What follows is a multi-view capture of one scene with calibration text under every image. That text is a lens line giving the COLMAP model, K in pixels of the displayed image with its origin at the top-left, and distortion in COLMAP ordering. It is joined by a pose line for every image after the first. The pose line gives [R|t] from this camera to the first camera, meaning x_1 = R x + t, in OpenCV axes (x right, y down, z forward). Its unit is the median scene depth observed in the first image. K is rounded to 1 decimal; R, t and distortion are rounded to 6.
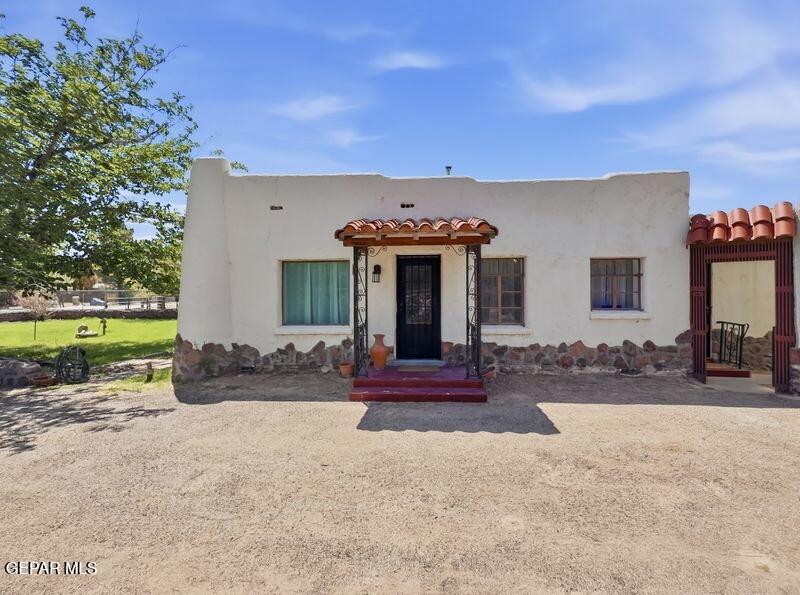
lens RADIAL K [[330.3, 0, 399.1], [0, 330.3, 293.8], [0, 0, 1]] dist [-0.002553, 0.001022]
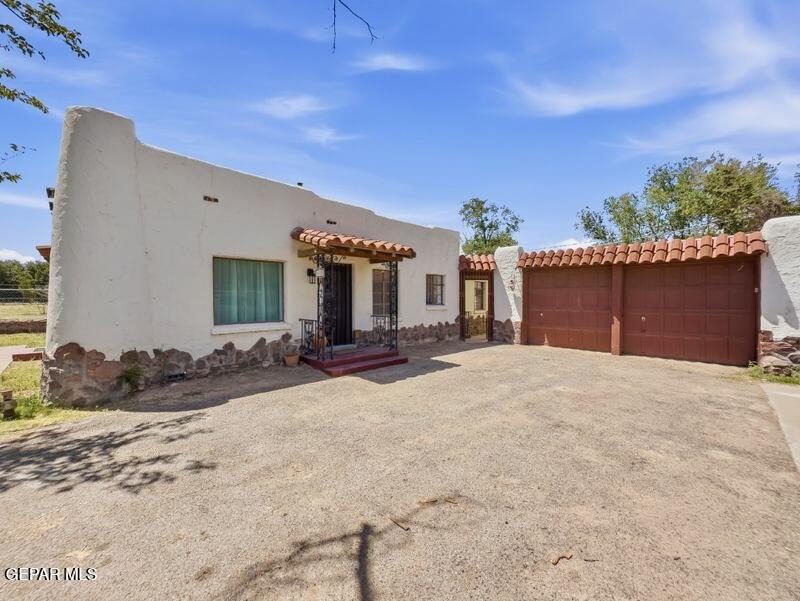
lens RADIAL K [[330.3, 0, 399.9], [0, 330.3, 301.9], [0, 0, 1]] dist [-0.002553, 0.001022]
pose [[0.671528, -0.003119, 0.740973, -0.726736], [-0.005830, 0.999938, 0.009493, 0.017686], [-0.740956, -0.010694, 0.671468, -0.026085]]
